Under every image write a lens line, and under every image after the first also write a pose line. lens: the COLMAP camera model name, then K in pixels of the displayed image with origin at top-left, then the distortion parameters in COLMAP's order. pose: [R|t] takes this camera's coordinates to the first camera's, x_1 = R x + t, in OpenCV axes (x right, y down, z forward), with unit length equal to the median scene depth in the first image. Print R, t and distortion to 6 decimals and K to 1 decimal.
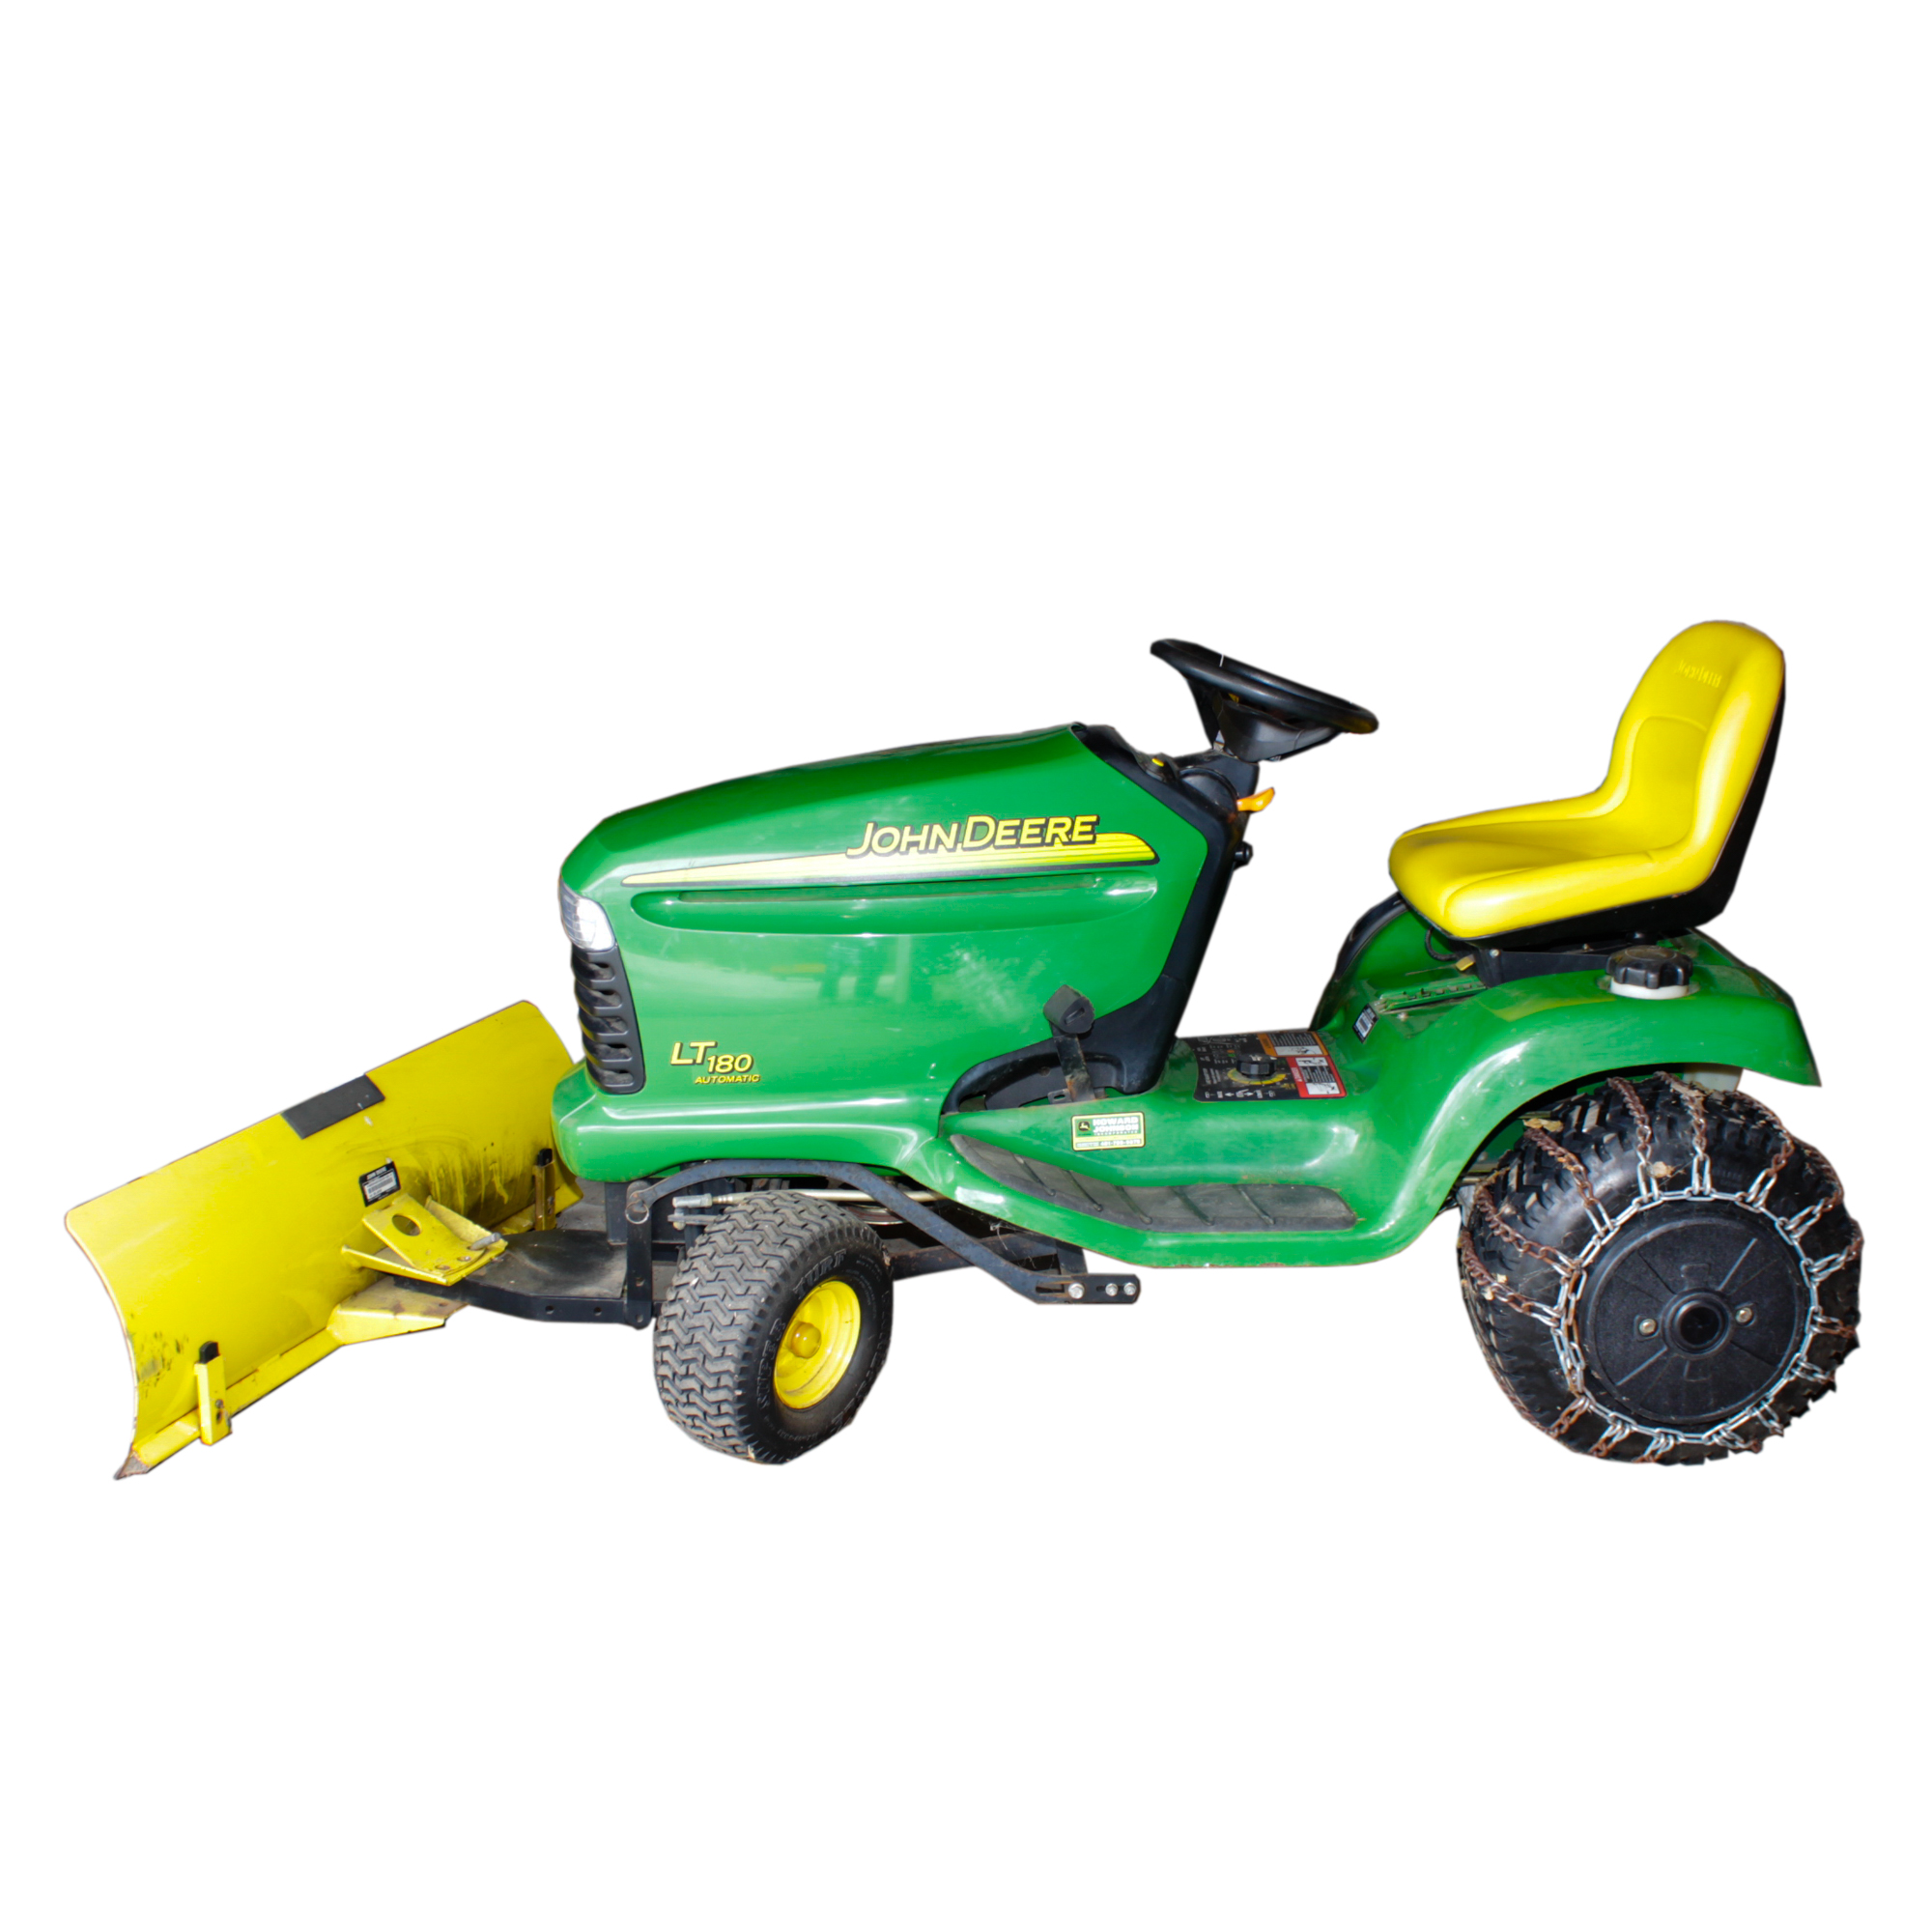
lens RADIAL K [[2440.4, 0, 913.2], [0, 2440.4, 966.6], [0, 0, 1]] dist [-0.155231, 0.038408]
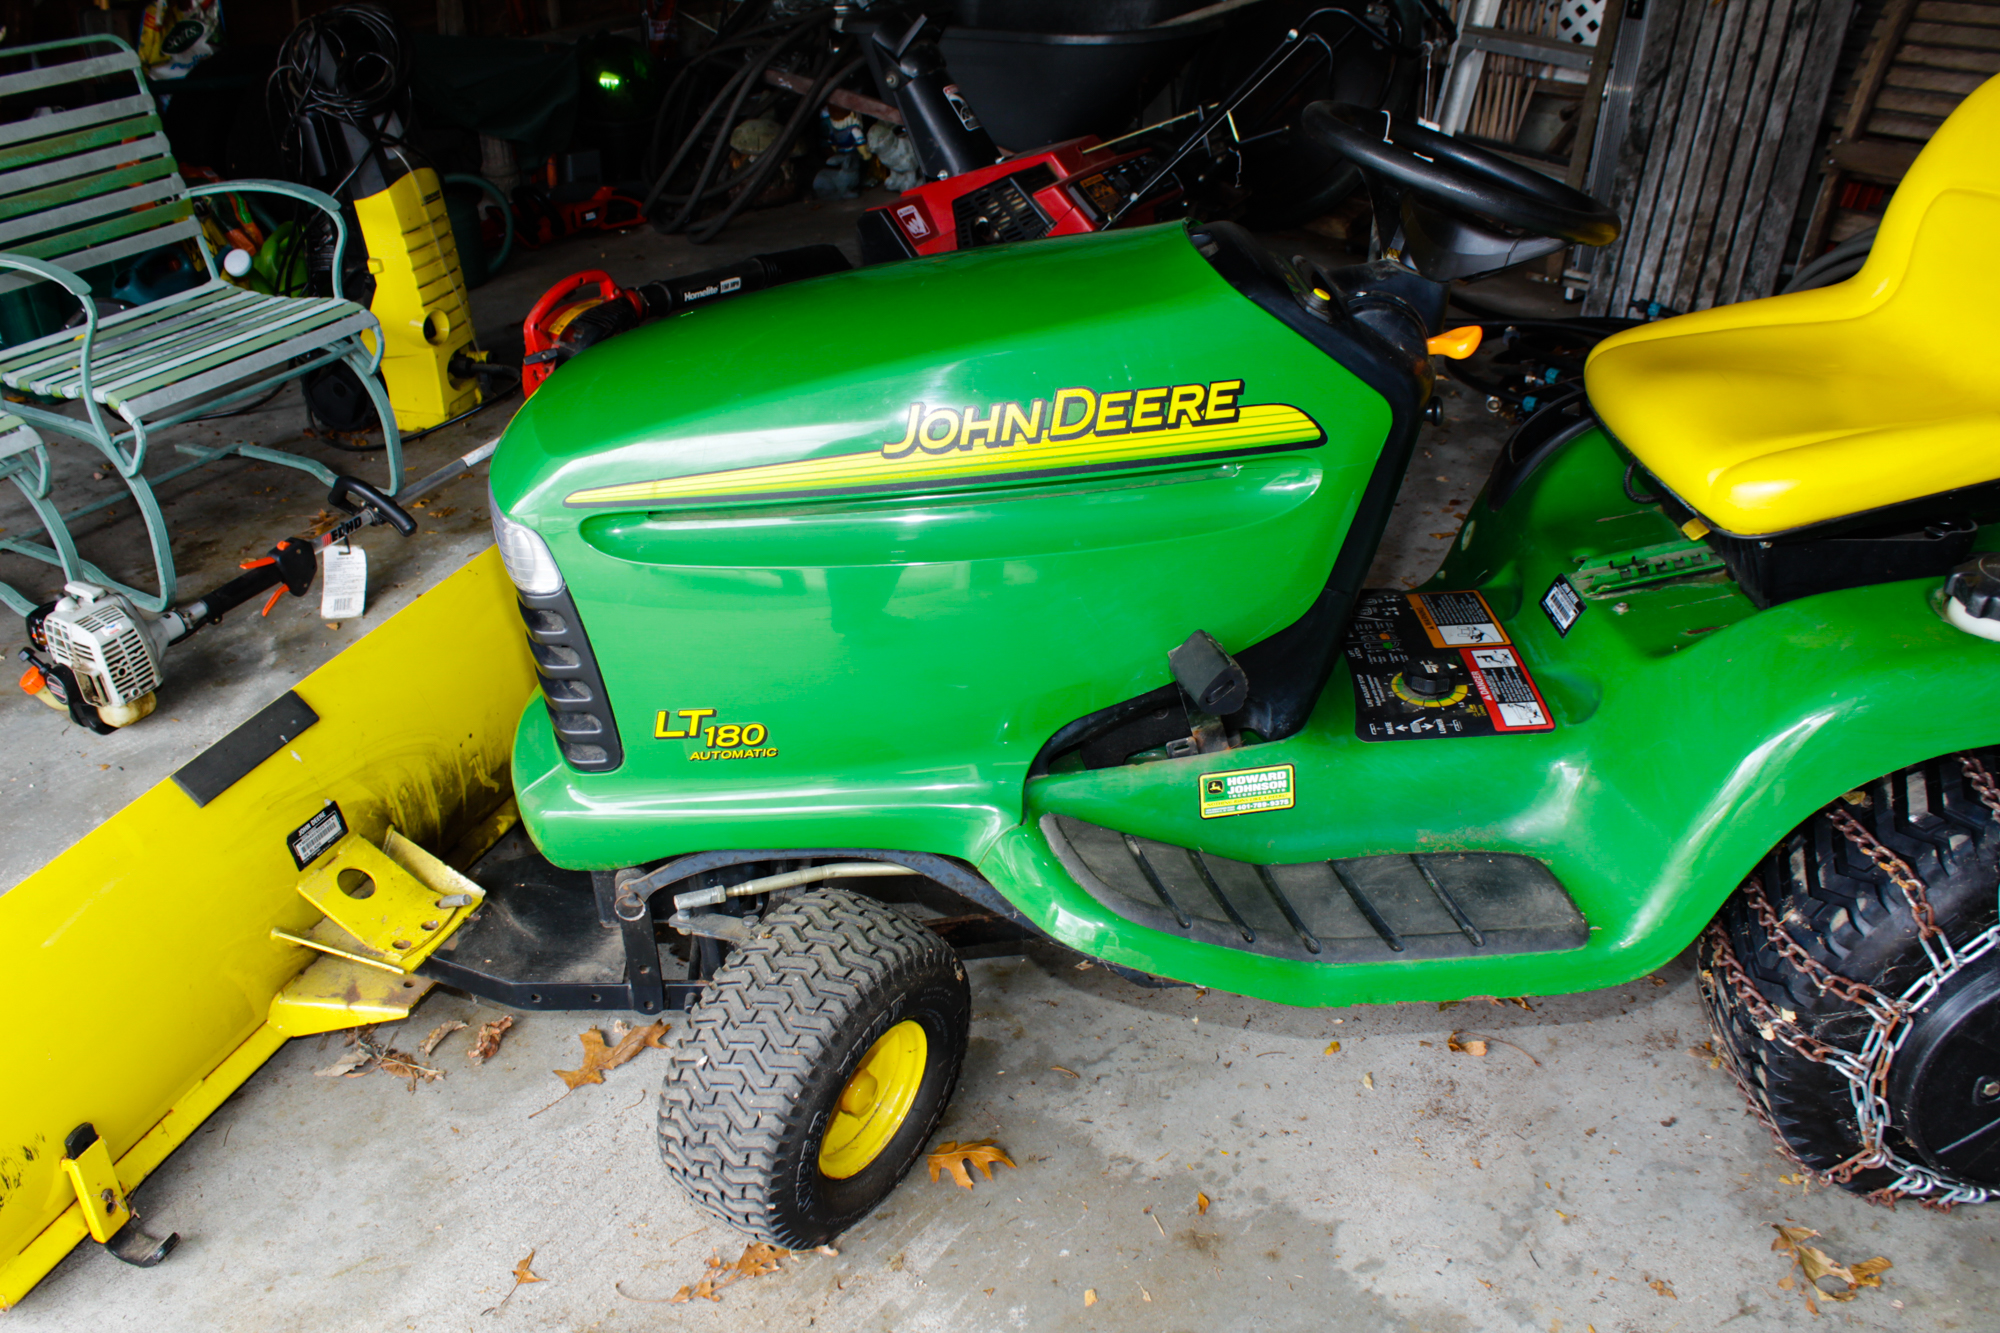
lens RADIAL K [[1808.5, 0, 975.2], [0, 1808.5, 677.0], [0, 0, 1]] dist [-0.155041, 0.142472]
pose [[0.999199, -0.037007, 0.015237, -0.011222], [0.032070, 0.968151, 0.248305, -0.110141], [-0.023940, -0.247618, 0.968562, 0.485961]]
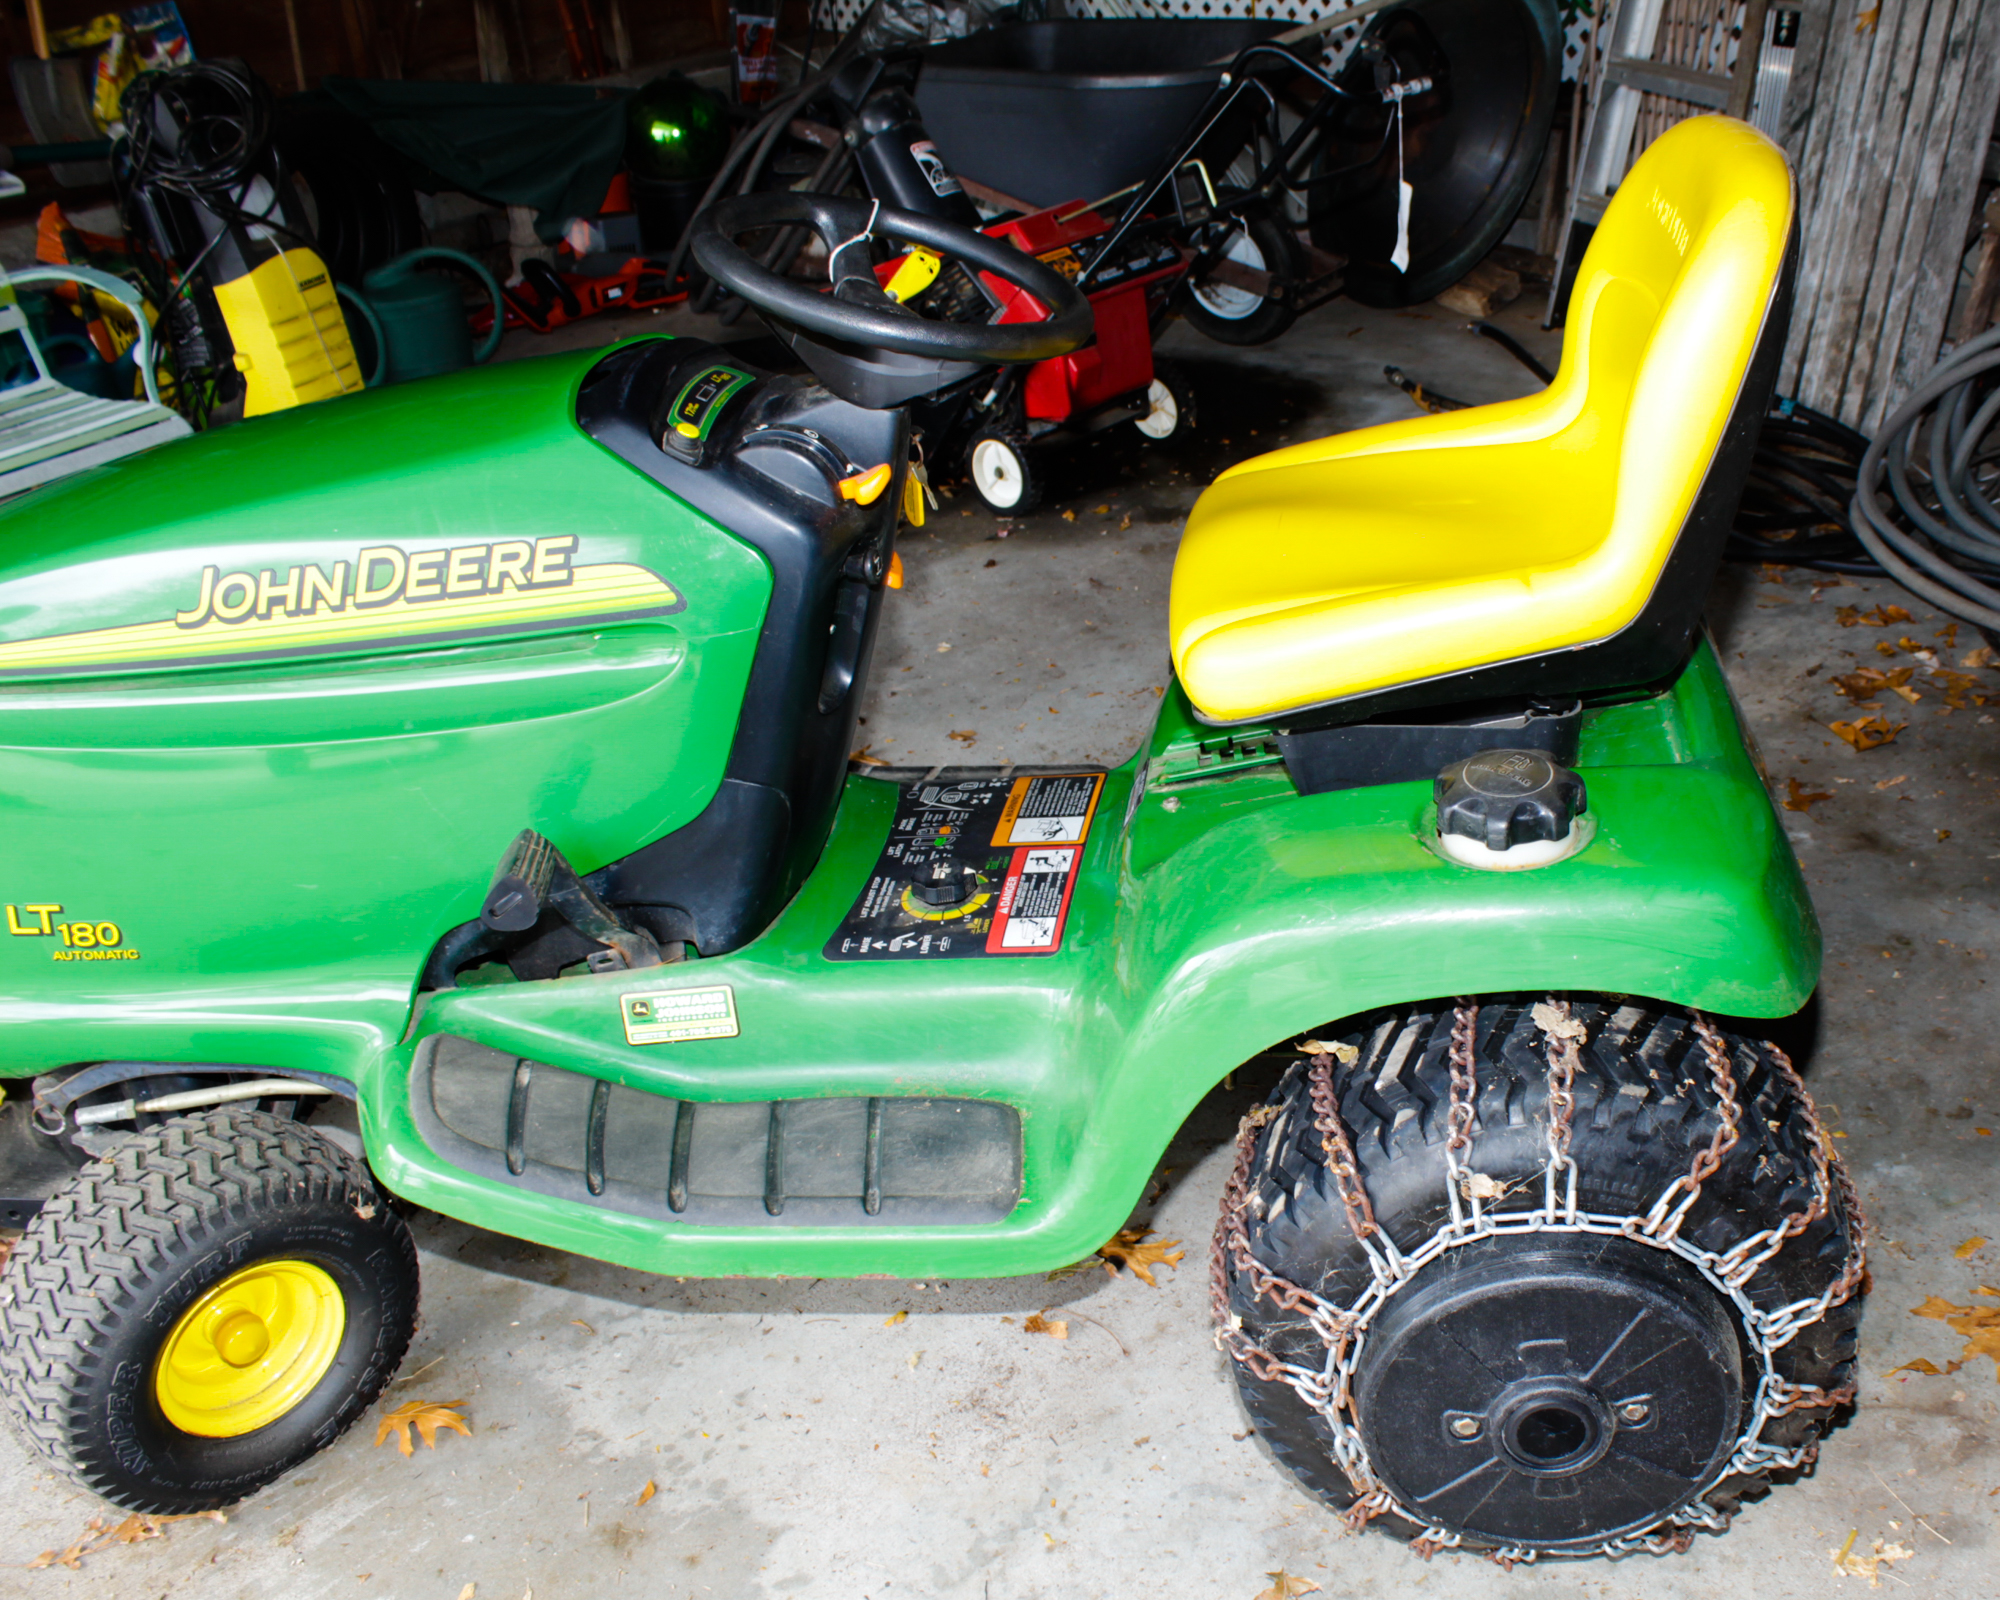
lens RADIAL K [[2152.1, 0, 1214.8], [0, 2152.1, 866.0], [0, 0, 1]] dist [-0.179632, 0.180608]
pose [[0.997507, -0.014929, -0.068972, 0.265746], [0.032863, 0.963193, 0.266795, -0.116909], [0.062450, -0.268396, 0.961282, 0.498050]]
